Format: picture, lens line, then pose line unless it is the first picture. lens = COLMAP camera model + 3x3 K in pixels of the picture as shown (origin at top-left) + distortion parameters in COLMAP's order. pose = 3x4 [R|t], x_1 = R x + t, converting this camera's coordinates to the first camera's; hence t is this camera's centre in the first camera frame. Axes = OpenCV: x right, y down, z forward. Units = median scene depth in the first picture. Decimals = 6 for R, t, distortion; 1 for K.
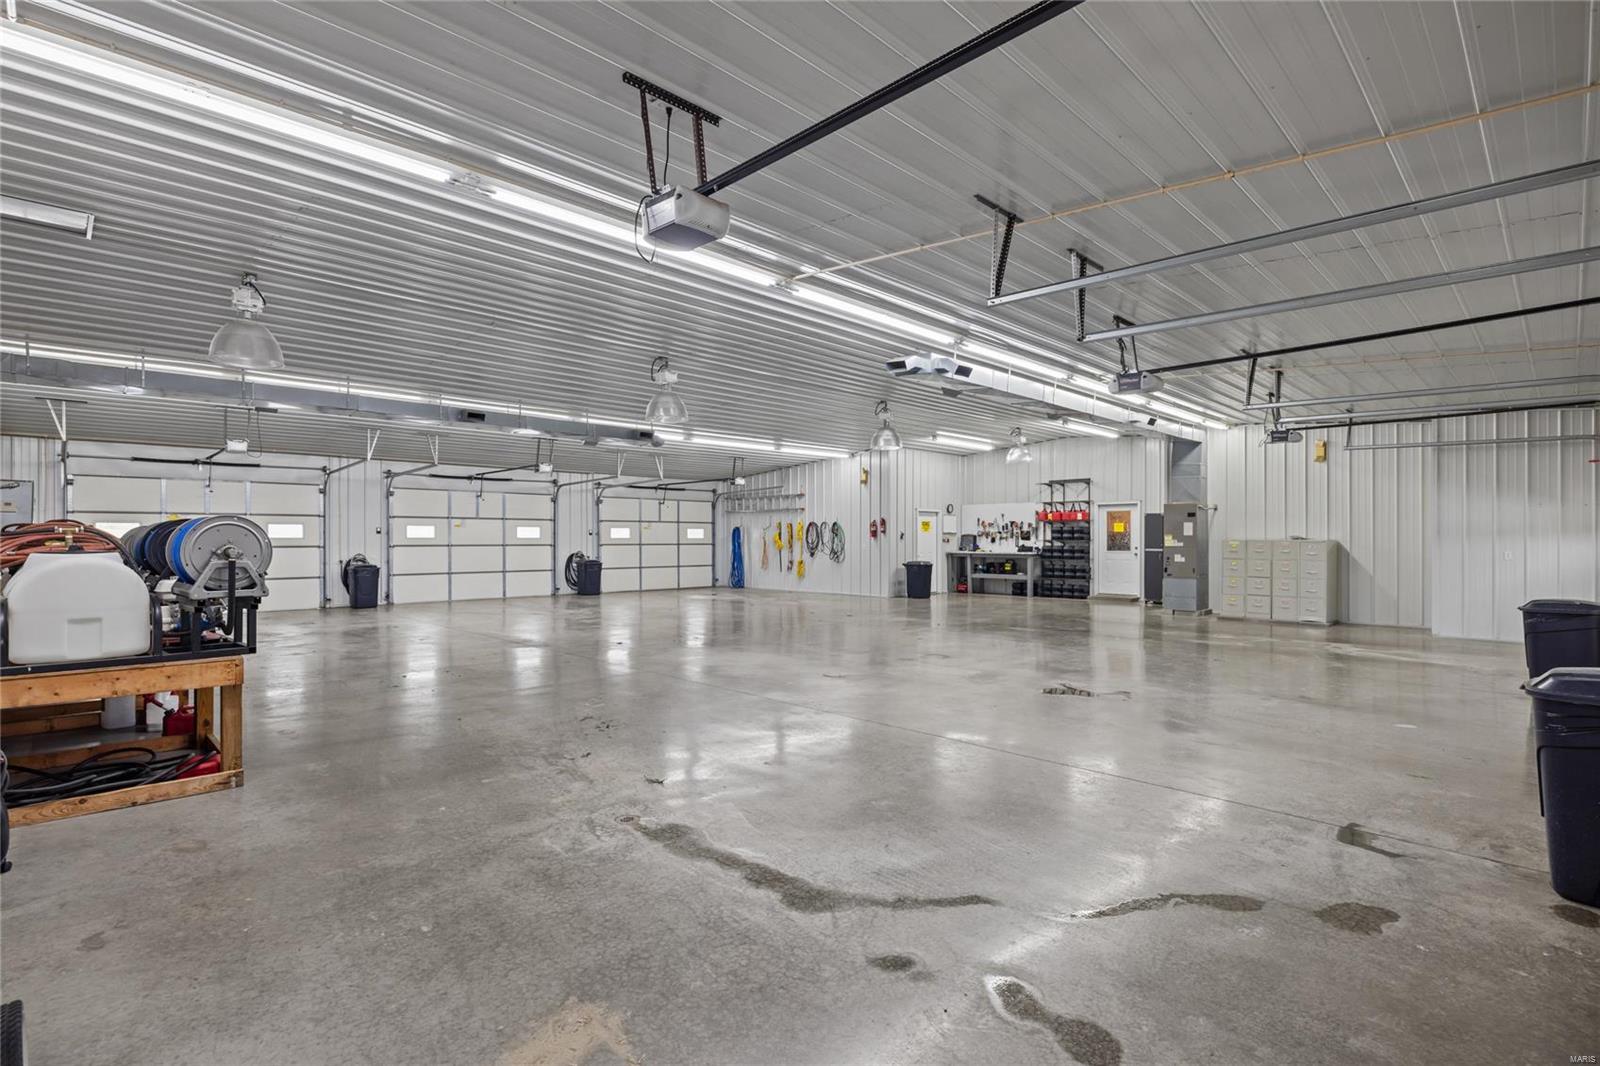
lens RADIAL K [[782.3, 0, 795.6], [0, 782.3, 539.4], [0, 0, 1]] dist [0.006223, 0.001288]
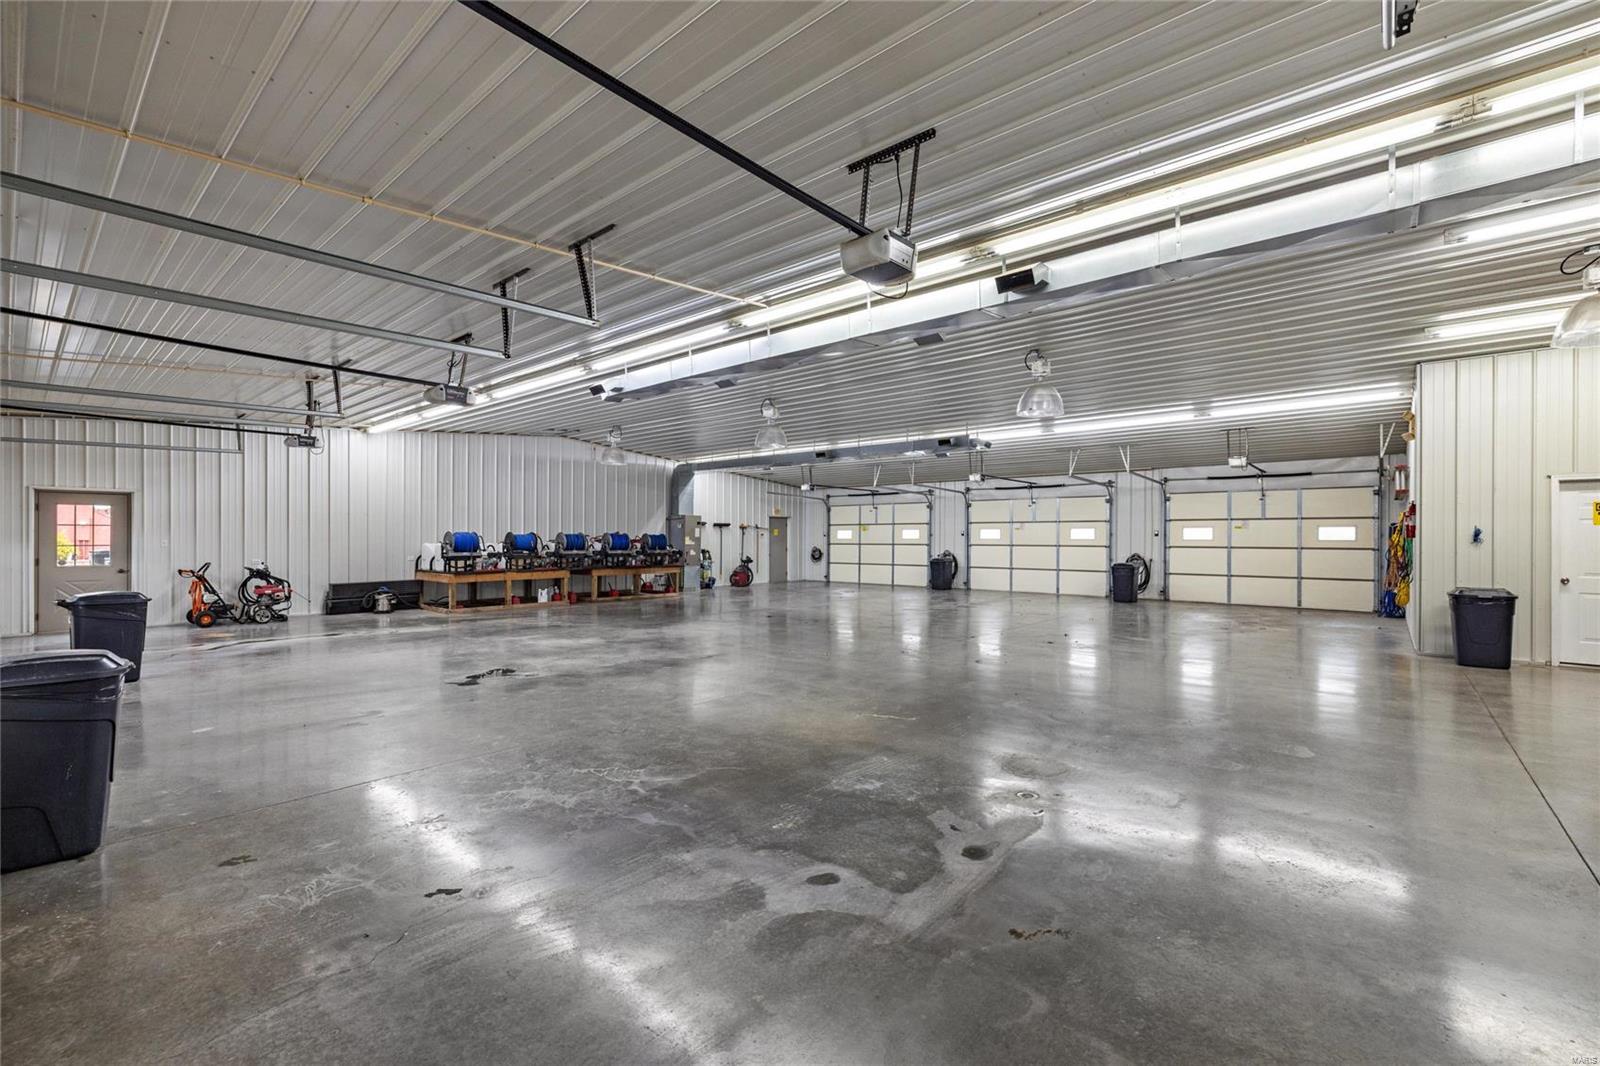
lens RADIAL K [[690.6, 0, 798.5], [0, 690.6, 529.2], [0, 0, 1]] dist [0.002982, 0.001289]
pose [[0.070050, -0.013946, -0.997446, 0.767068], [-0.004231, 0.999889, -0.014278, -0.000436], [0.997535, 0.005220, 0.069983, 0.767583]]
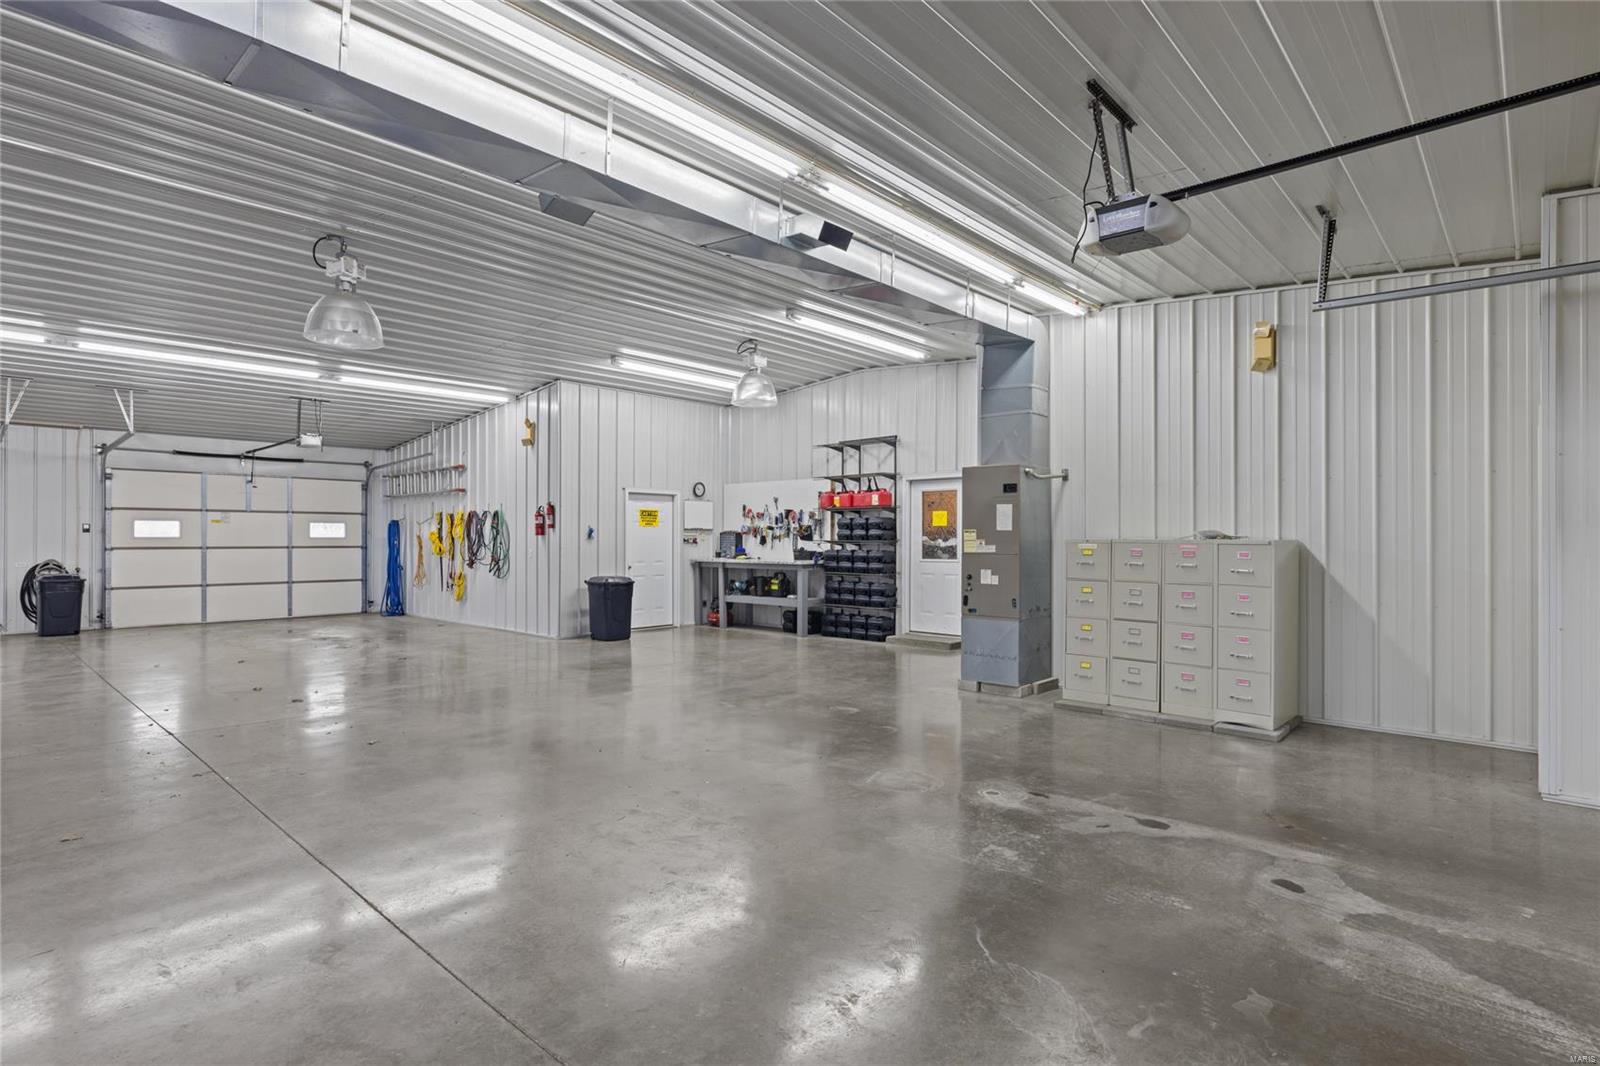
lens RADIAL K [[795.3, 0, 806.0], [0, 795.3, 538.5], [0, 0, 1]] dist [-0.003297, 0.000387]
pose [[0.999314, -0.000401, 0.037036, 0.387570], [0.000450, 0.999999, -0.001299, 0.000429], [-0.037035, 0.001315, 0.999313, 0.550917]]
